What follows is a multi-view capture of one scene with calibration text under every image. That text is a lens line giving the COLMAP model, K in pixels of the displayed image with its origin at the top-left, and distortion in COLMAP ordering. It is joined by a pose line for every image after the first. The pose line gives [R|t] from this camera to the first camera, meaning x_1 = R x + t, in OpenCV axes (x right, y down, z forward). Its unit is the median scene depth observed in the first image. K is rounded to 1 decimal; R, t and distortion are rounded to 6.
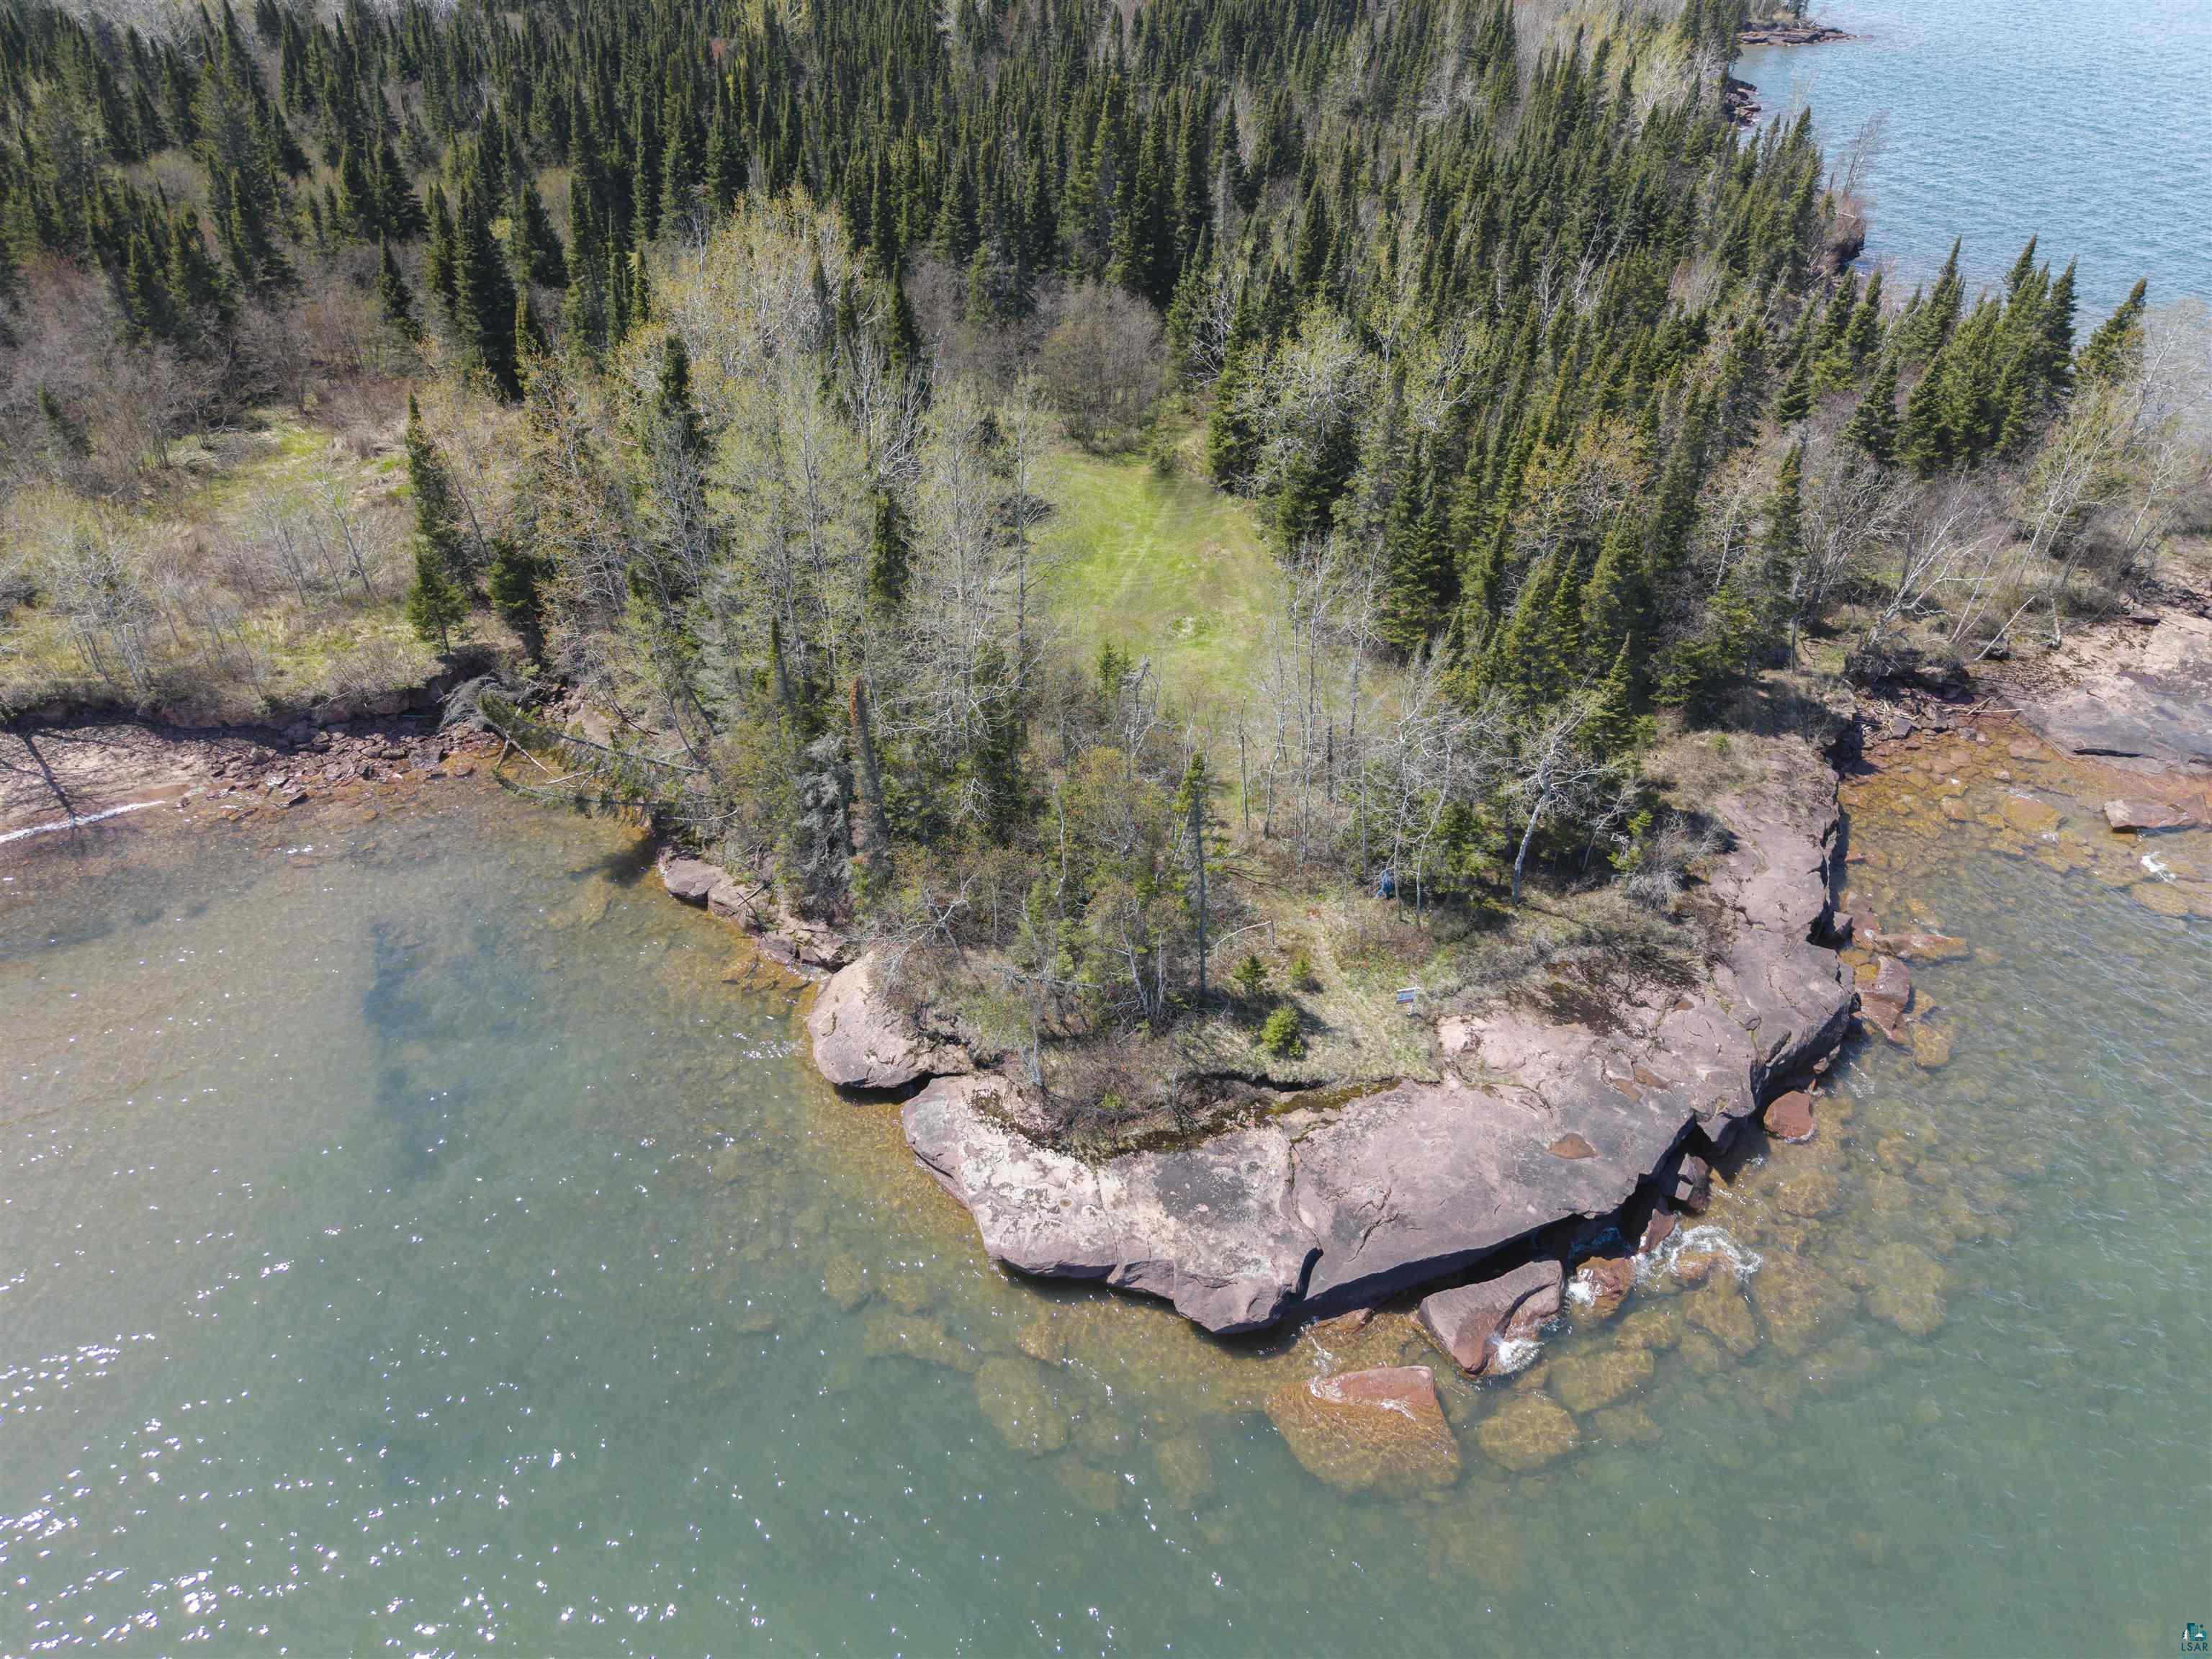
lens RADIAL K [[1478.1, 0, 1107.3], [0, 1478.1, 832.2], [0, 0, 1]] dist [0.024896, -0.025832]
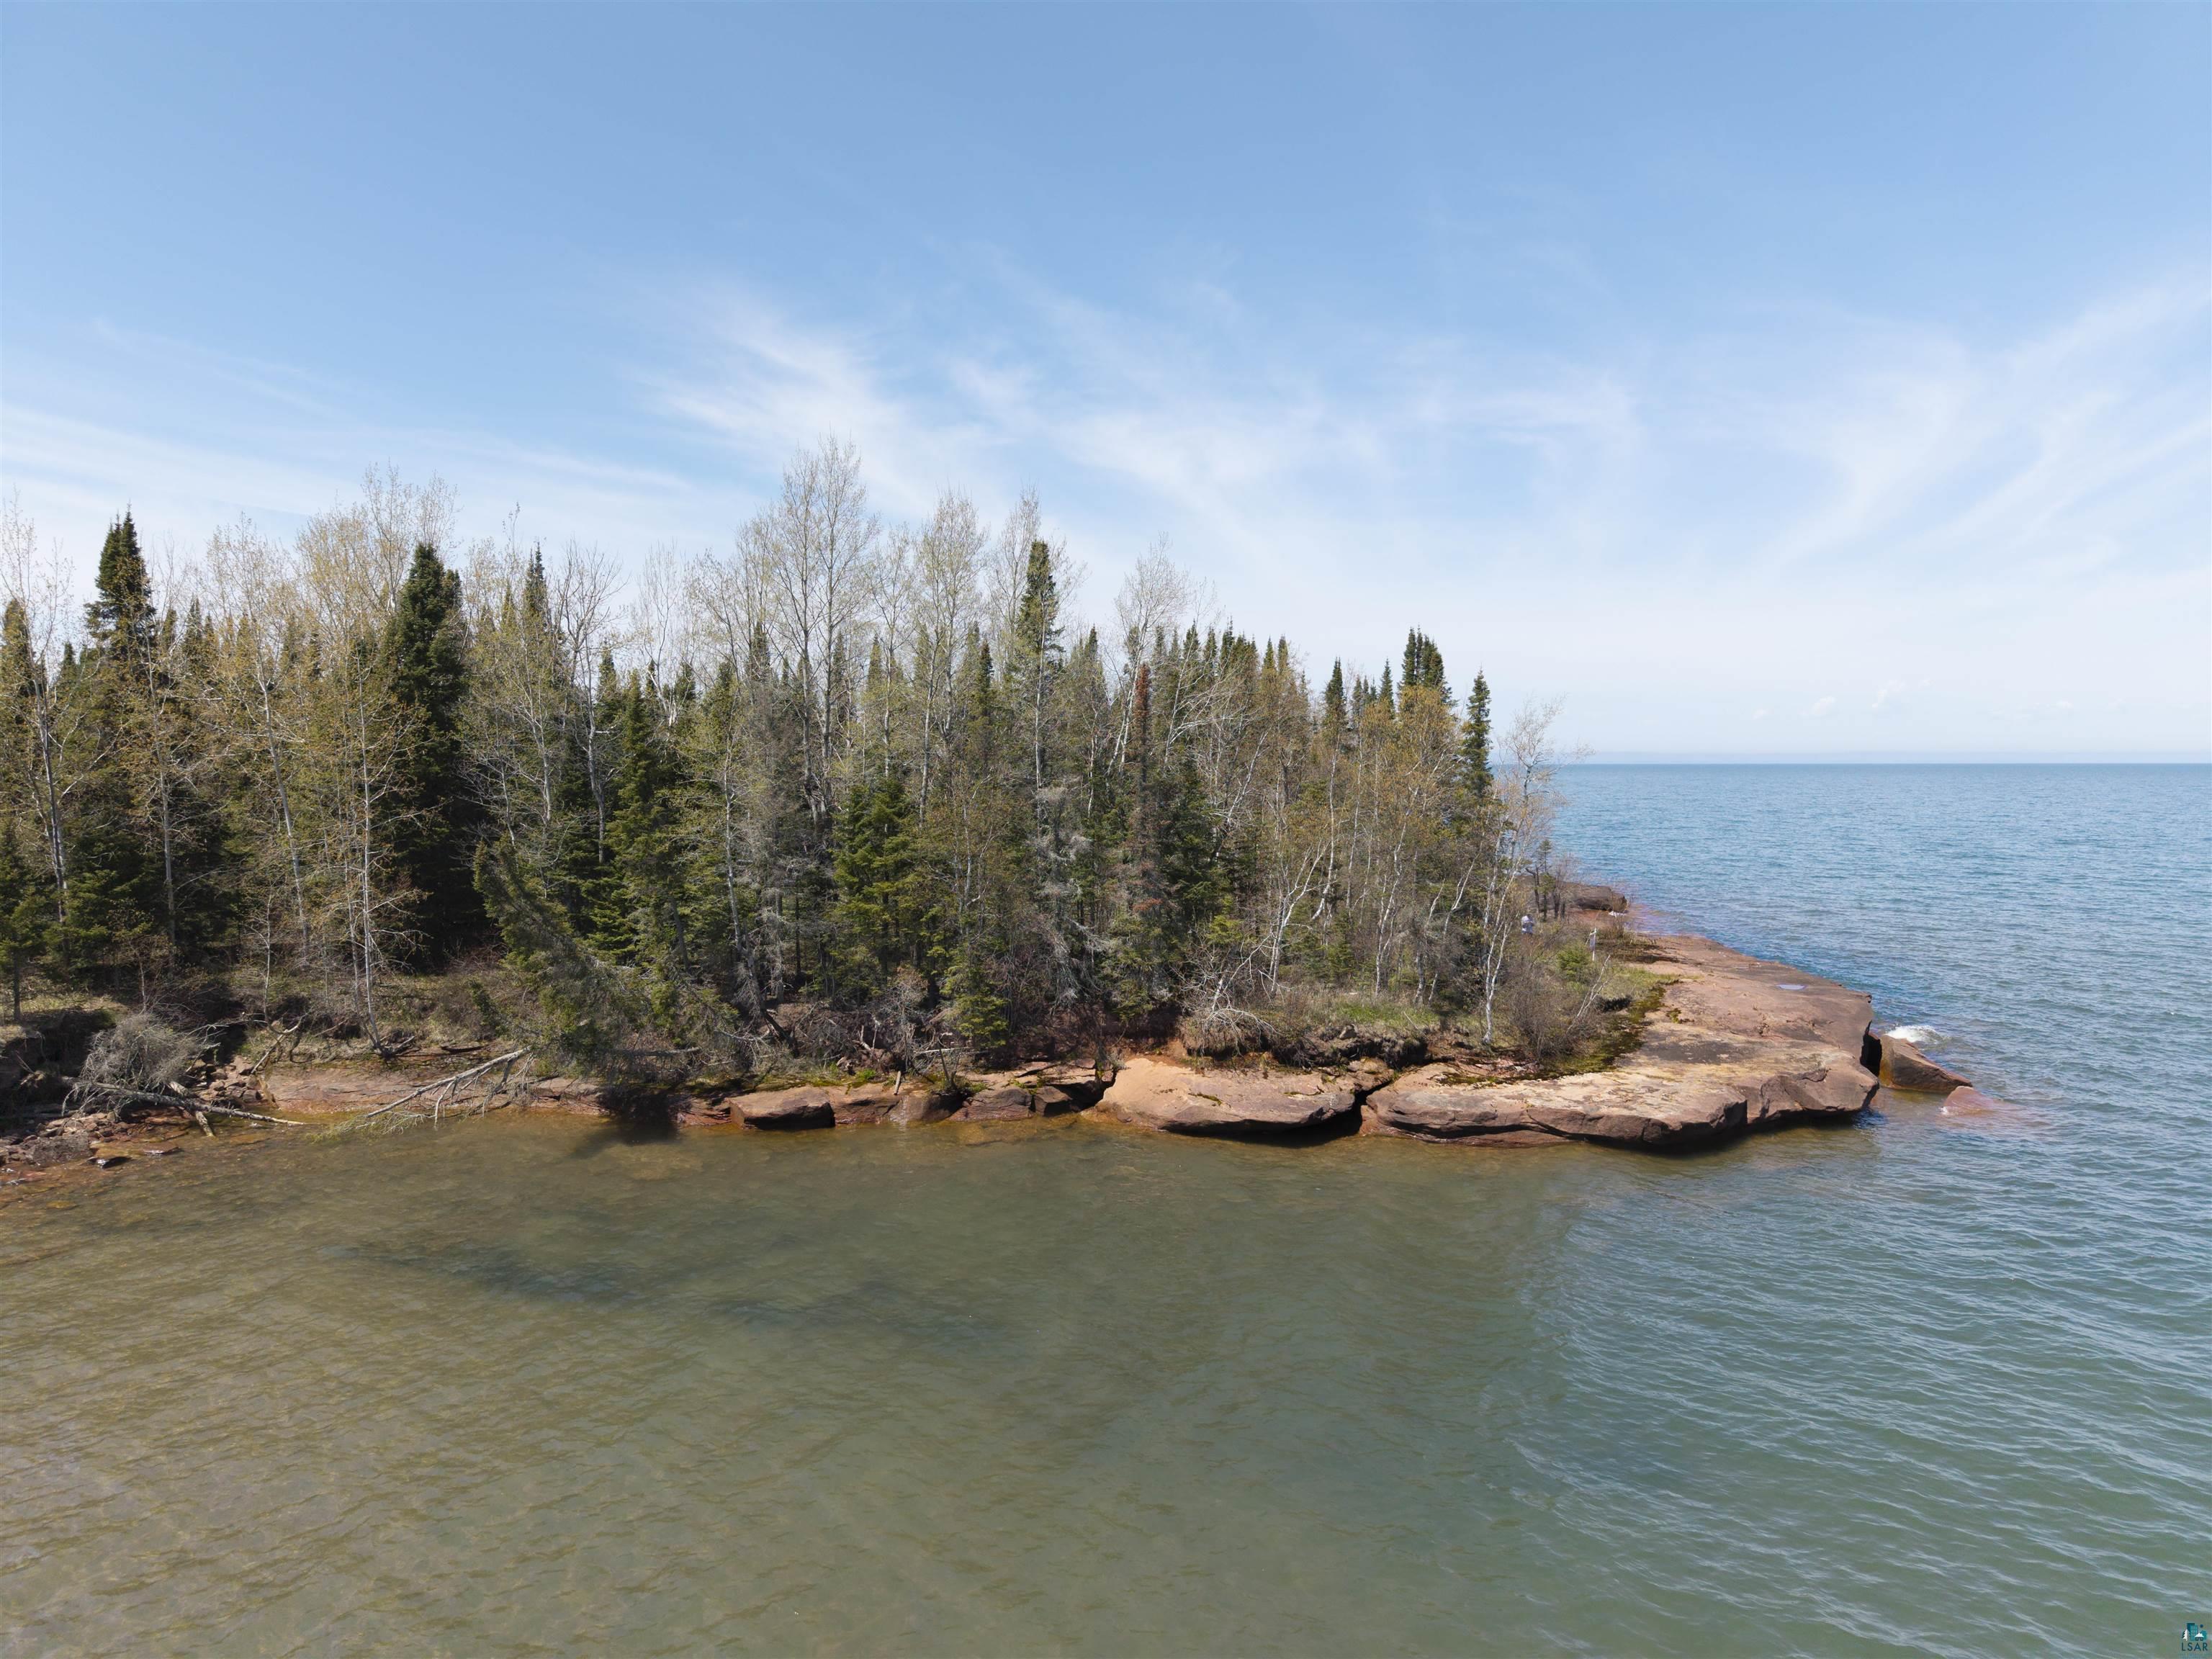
lens RADIAL K [[1478.1, 0, 1107.5], [0, 1478.1, 825.6], [0, 0, 1]] dist [0.024896, -0.025832]
pose [[0.685803, -0.029830, 0.727176, -0.771757], [0.406978, 0.844055, -0.349198, 0.256421], [-0.603360, 0.535426, 0.590996, 0.503625]]
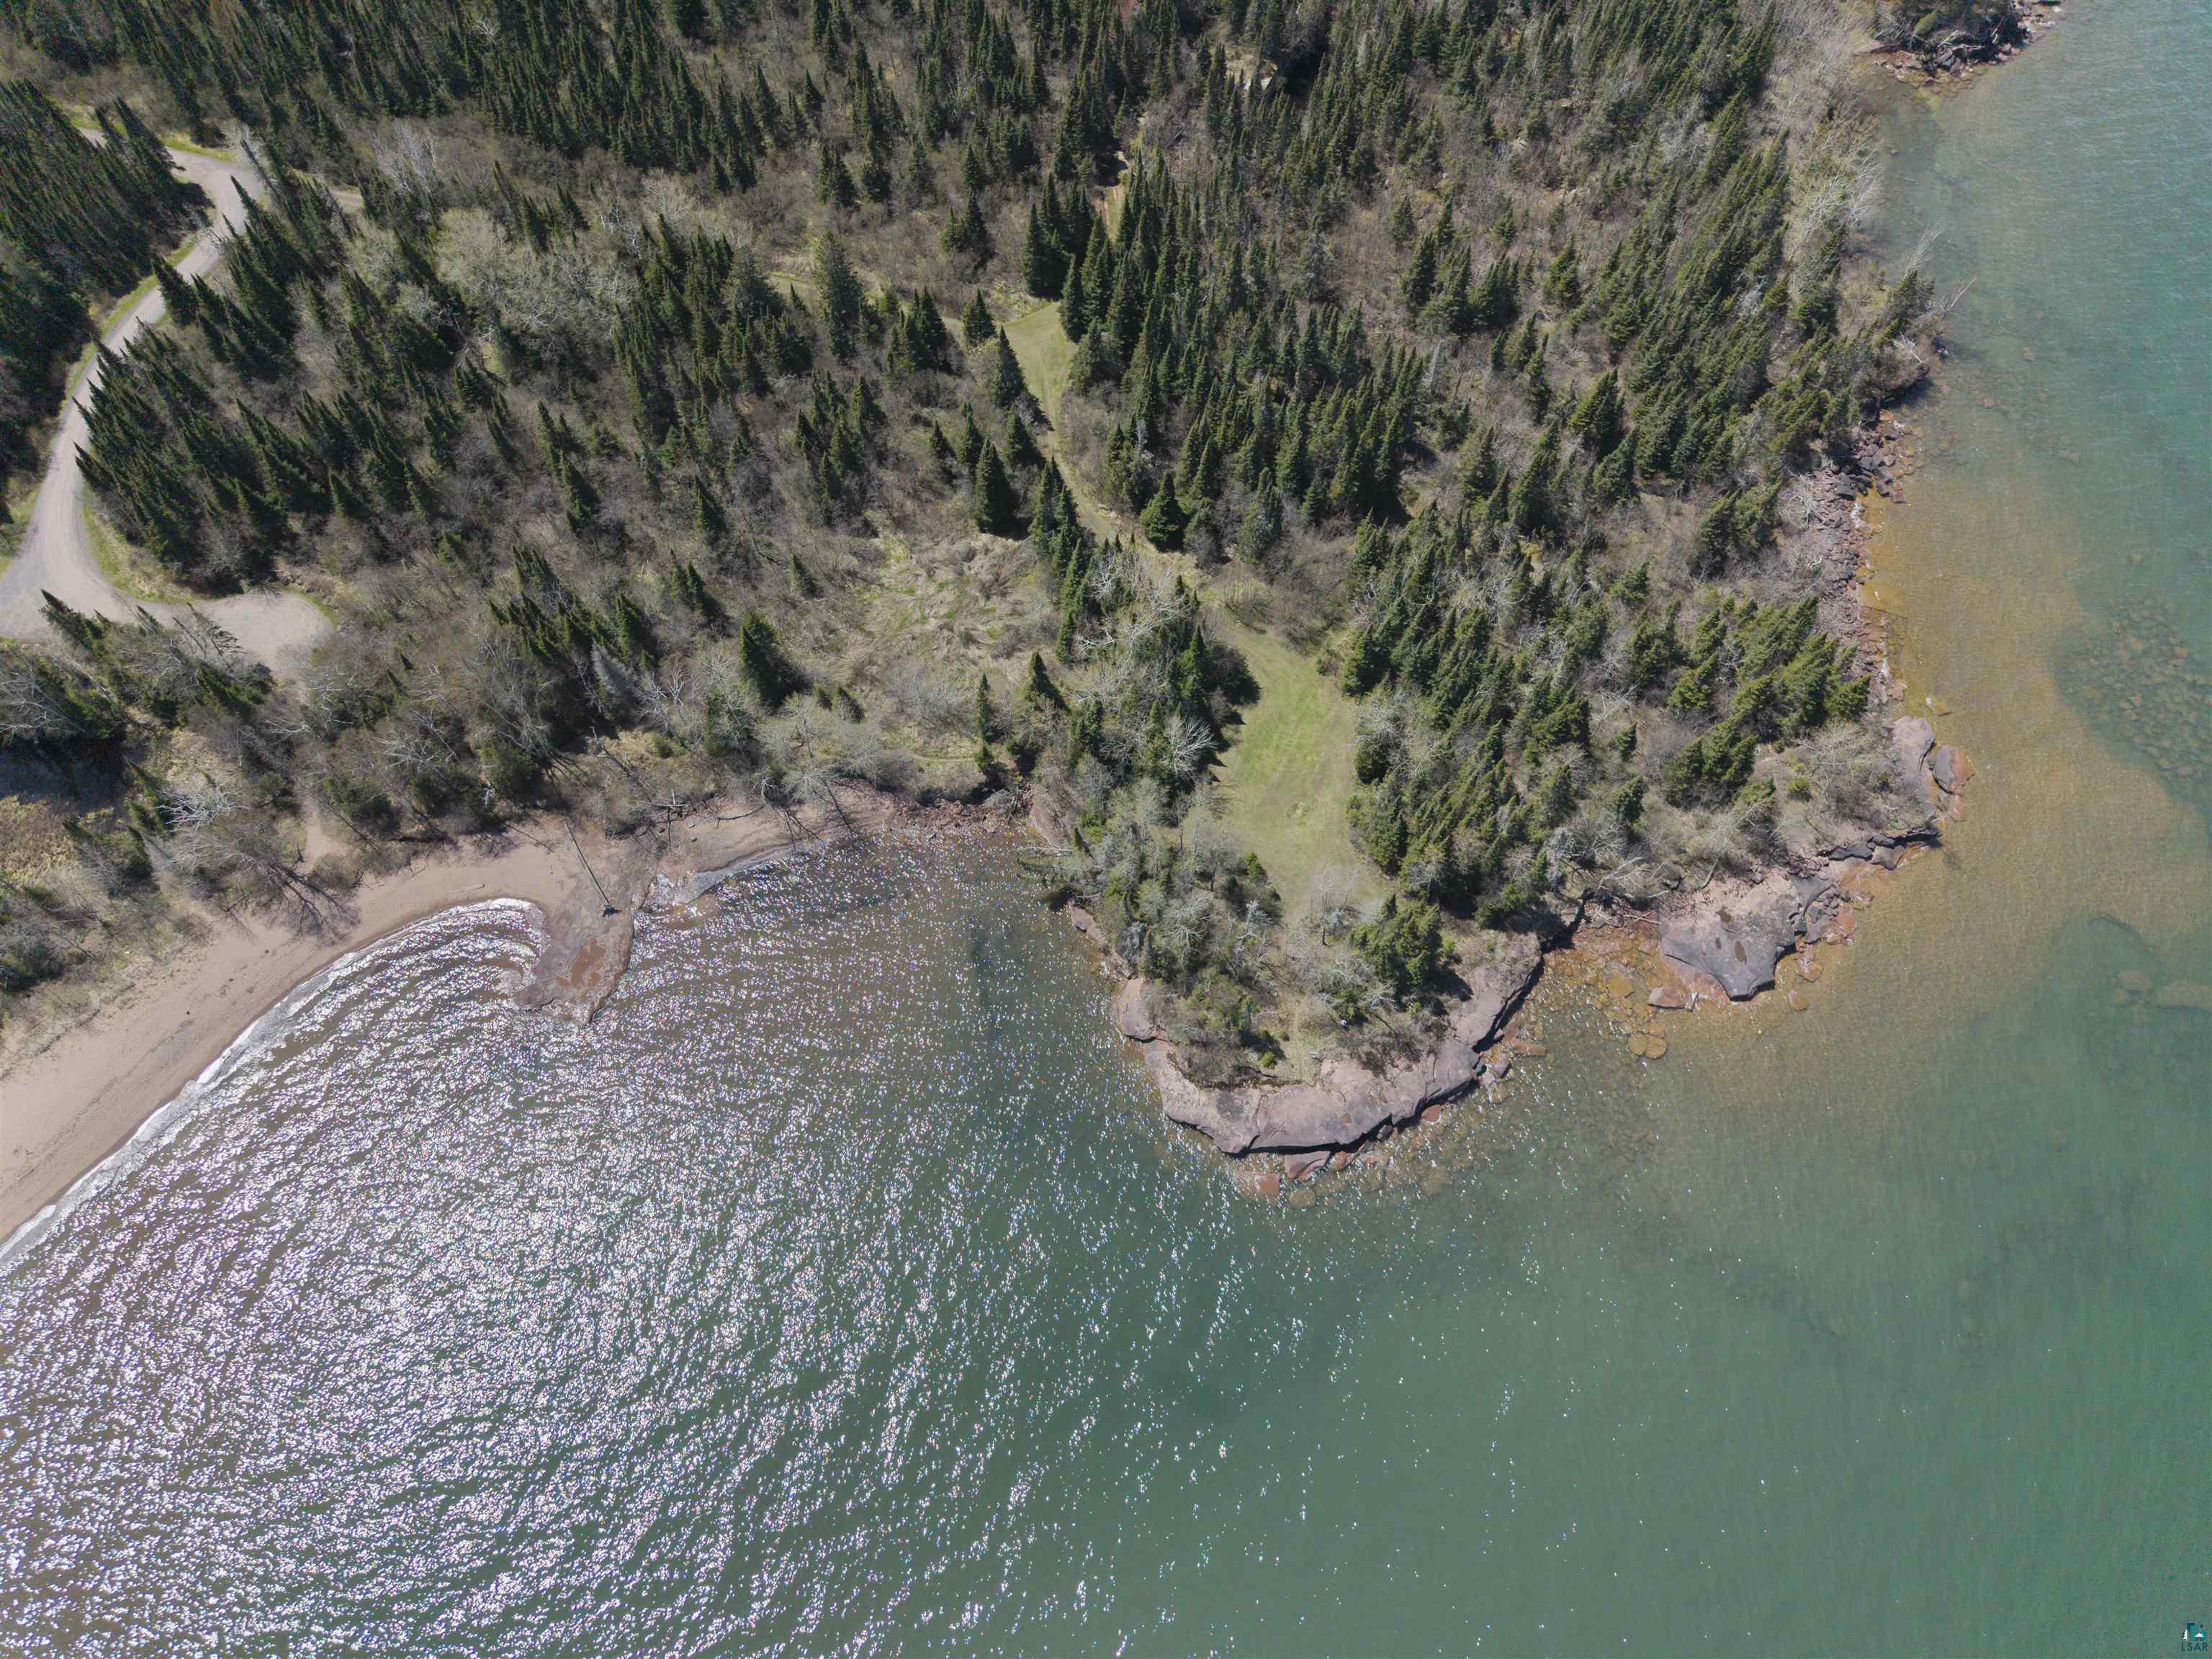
lens RADIAL K [[1478.1, 0, 1117.1], [0, 1478.1, 838.4], [0, 0, 1]] dist [0.024896, -0.025832]
pose [[0.973749, 0.197249, -0.113602, 0.064358], [-0.128792, 0.888945, 0.439534, -1.470958], [0.187683, -0.413365, 0.891013, -1.497015]]
